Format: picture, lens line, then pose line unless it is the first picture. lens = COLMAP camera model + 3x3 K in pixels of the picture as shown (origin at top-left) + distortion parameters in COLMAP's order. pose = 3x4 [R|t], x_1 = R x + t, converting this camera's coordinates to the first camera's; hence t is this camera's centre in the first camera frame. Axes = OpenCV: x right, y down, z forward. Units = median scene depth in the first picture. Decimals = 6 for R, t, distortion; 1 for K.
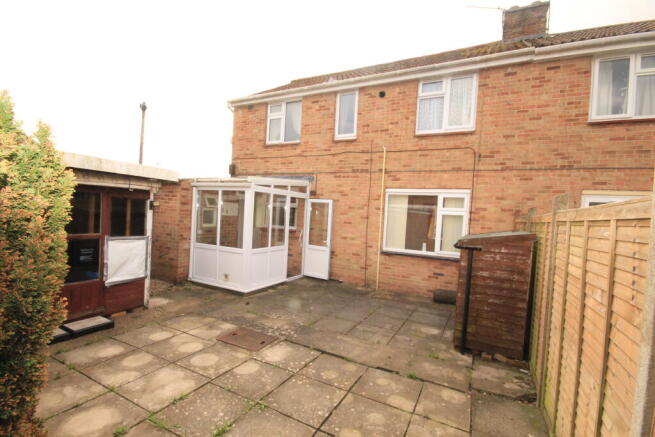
lens RADIAL K [[303.5, 0, 326.7], [0, 303.5, 221.7], [0, 0, 1]] dist [-0.001946, -0.001167]
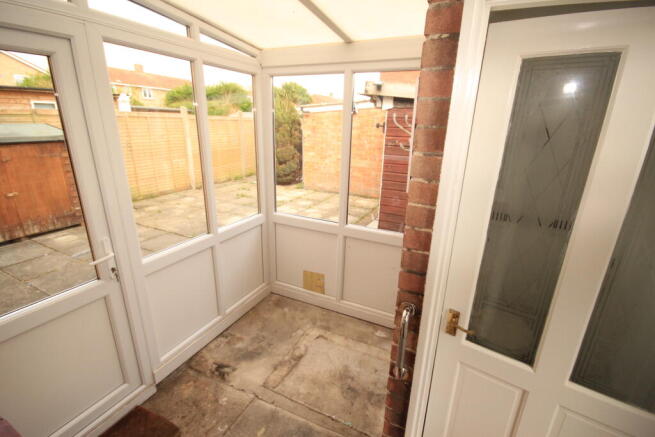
lens RADIAL K [[303.5, 0, 325.2], [0, 303.5, 218.1], [0, 0, 1]] dist [-0.001946, -0.001167]
pose [[-0.996301, -0.069261, -0.050867, -0.519444], [-0.082004, 0.943235, 0.321843, -0.095560], [0.025688, 0.324824, -0.945426, 2.343953]]
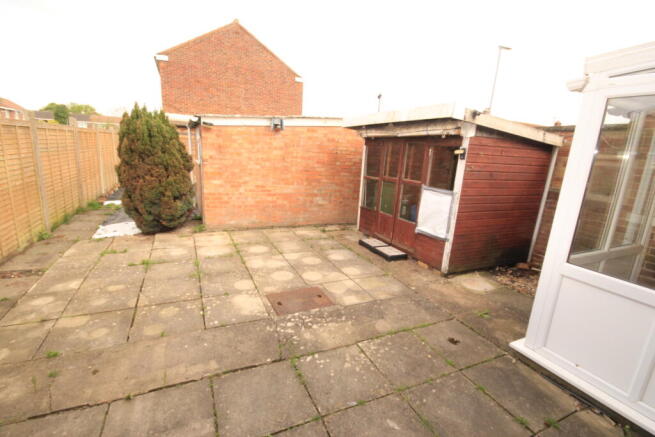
lens RADIAL K [[303.5, 0, 326.1], [0, 303.5, 221.1], [0, 0, 1]] dist [-0.001946, -0.001167]
pose [[-0.609601, 0.093317, -0.787197, 0.359161], [-0.107382, 0.974172, 0.198638, -0.003245], [0.785402, 0.205621, -0.583836, 1.588544]]
